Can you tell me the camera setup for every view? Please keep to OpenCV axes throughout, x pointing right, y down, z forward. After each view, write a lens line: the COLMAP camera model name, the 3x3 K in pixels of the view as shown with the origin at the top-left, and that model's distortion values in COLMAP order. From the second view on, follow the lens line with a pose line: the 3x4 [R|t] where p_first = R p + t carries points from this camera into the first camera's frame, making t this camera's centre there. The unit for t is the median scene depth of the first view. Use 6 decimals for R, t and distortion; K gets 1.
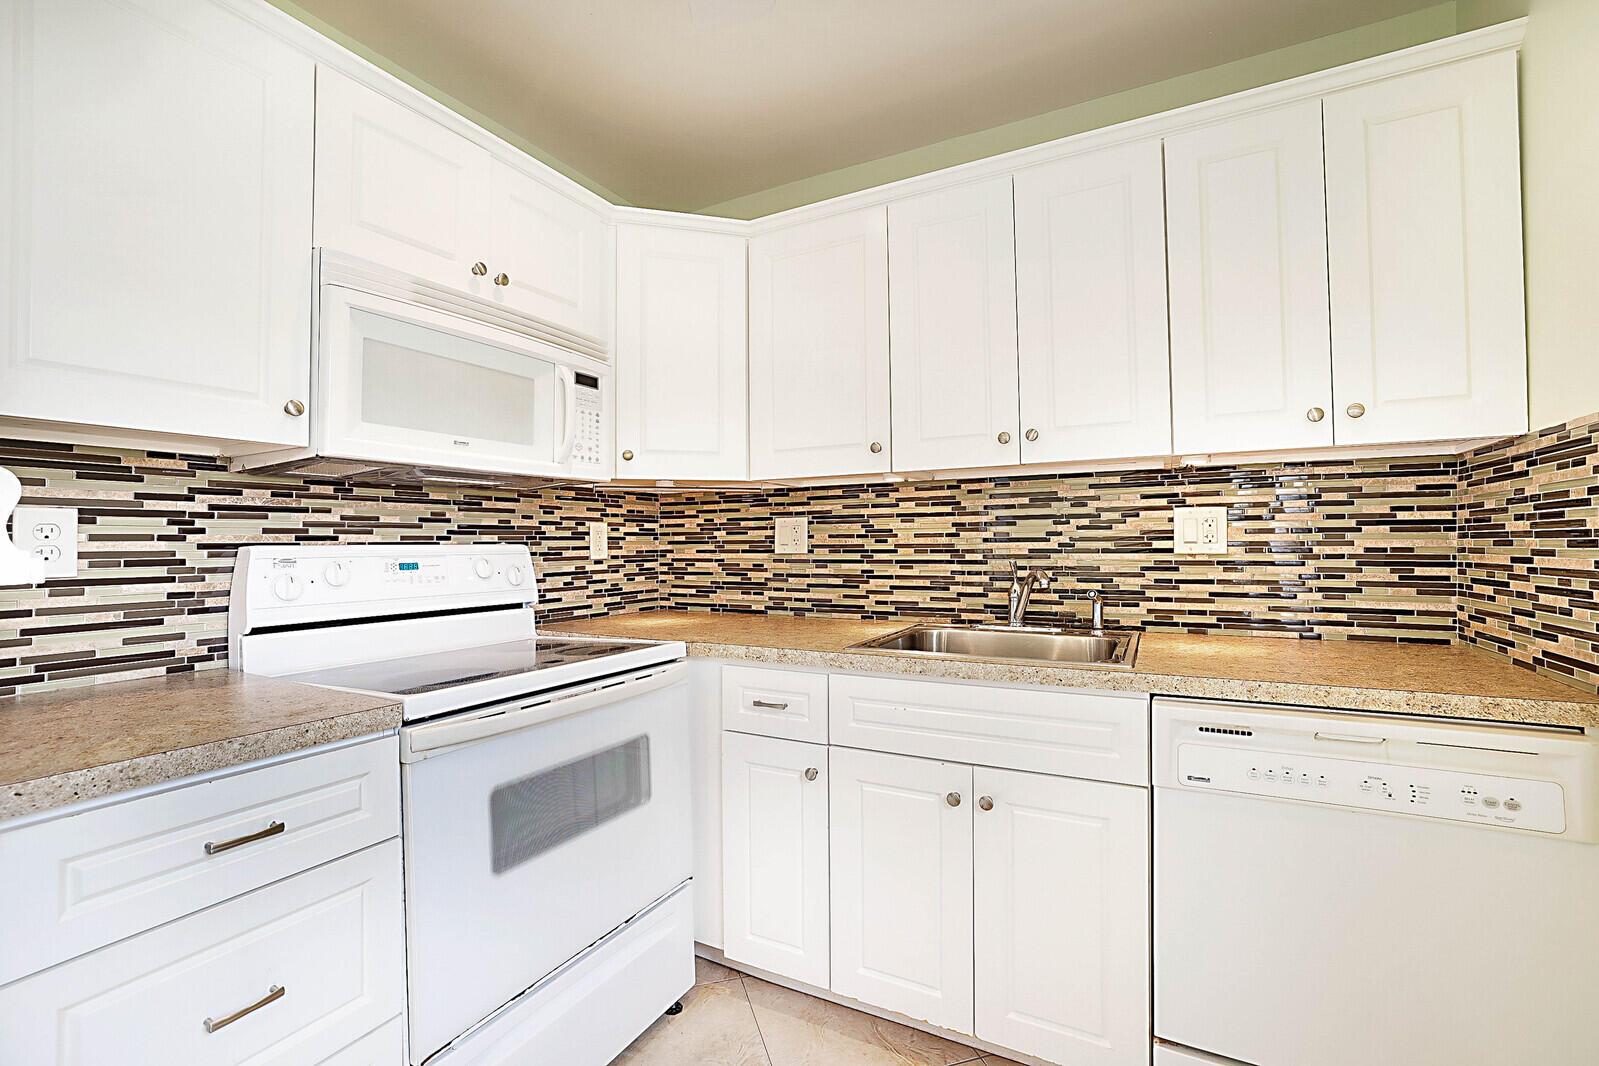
lens RADIAL K [[695.9, 0, 801.9], [0, 695.9, 529.8], [0, 0, 1]] dist [-0.051490, 0.023269]
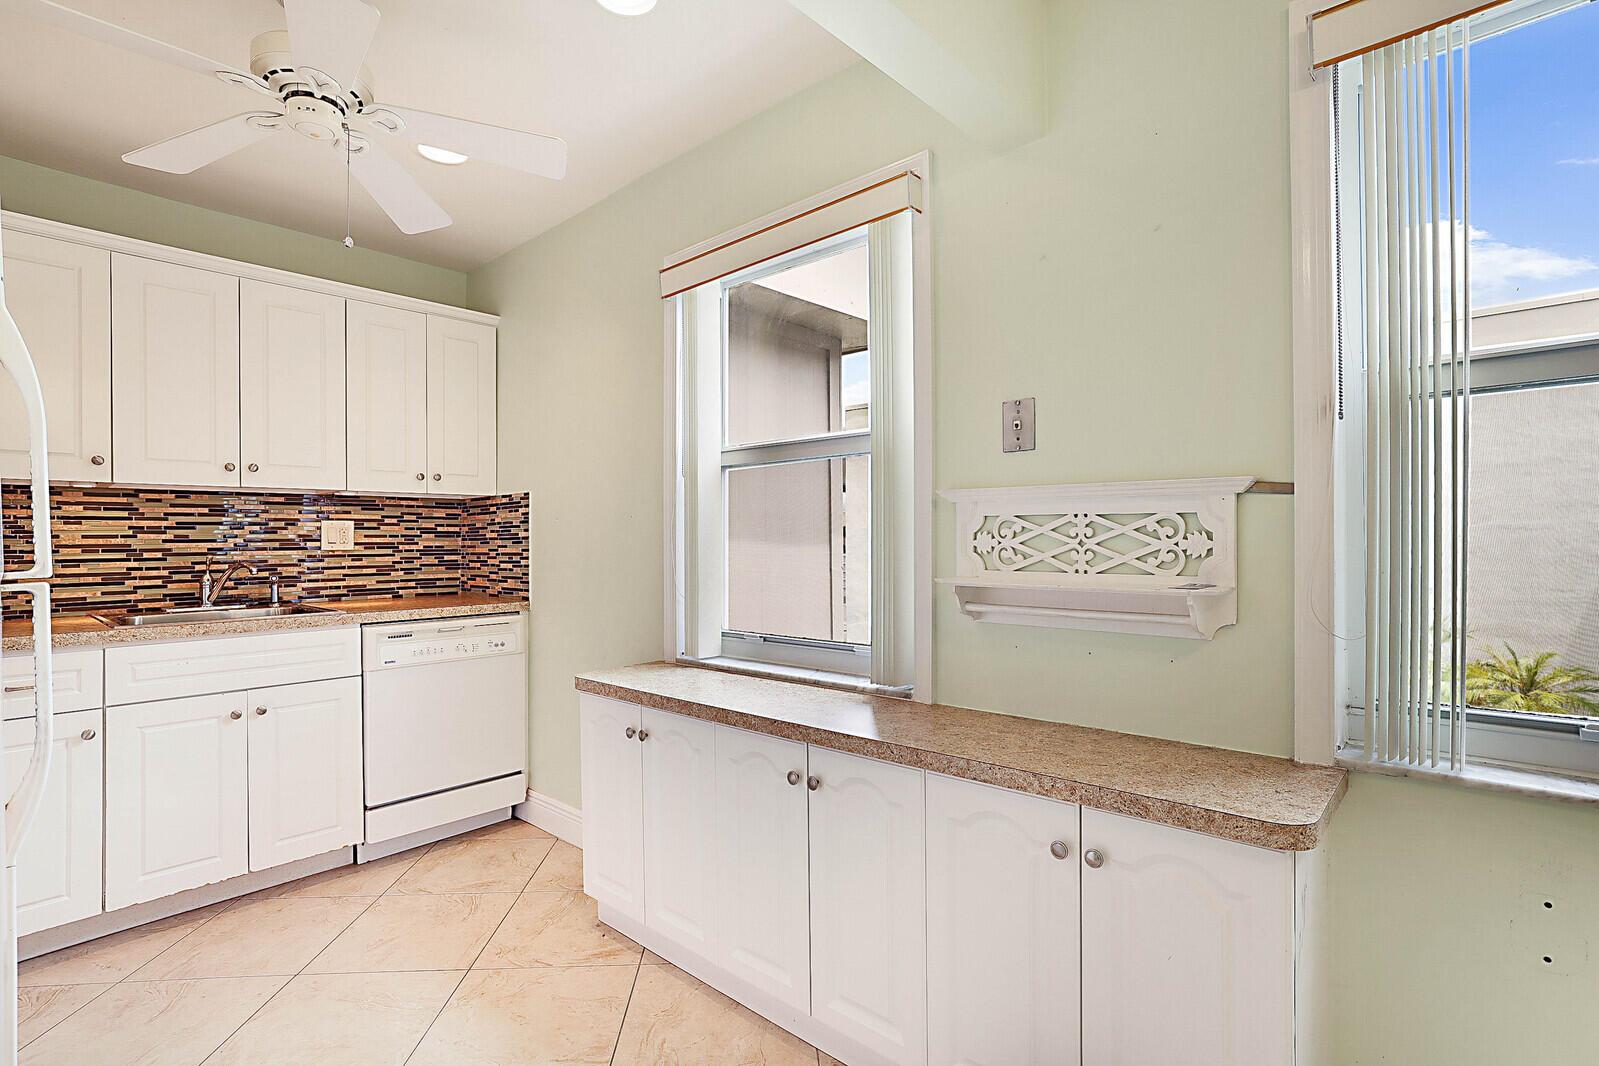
lens RADIAL K [[782.2, 0, 796.2], [0, 782.2, 536.6], [0, 0, 1]] dist [-0.026429, 0.021448]
pose [[0.246331, 0.010666, 0.969127, -0.819646], [-0.011374, 0.999902, -0.008113, 0.005655], [-0.969119, -0.009025, 0.246428, -0.426423]]
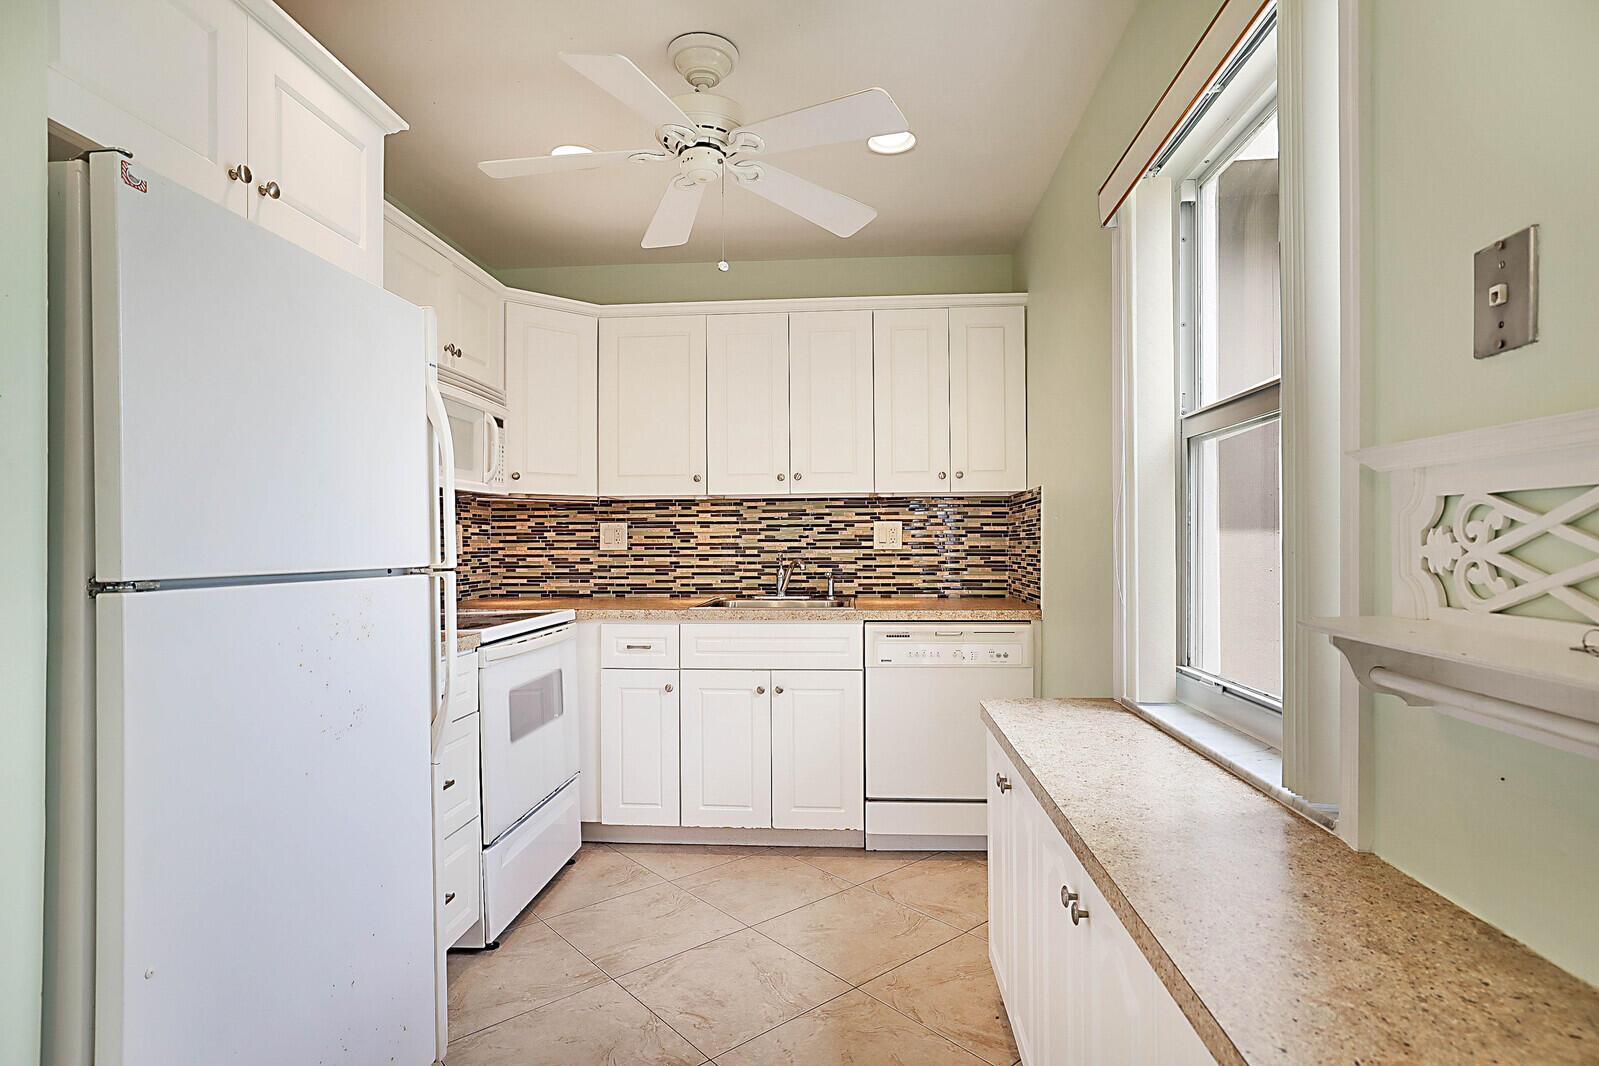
lens RADIAL K [[828.1, 0, 801.3], [0, 828.1, 541.1], [0, 0, 1]] dist [-0.025990, -0.000060]
pose [[0.912426, 0.005606, 0.409203, -0.398439], [-0.010761, 0.999889, 0.010296, -0.003371], [-0.409100, -0.013798, 0.912385, -0.687794]]
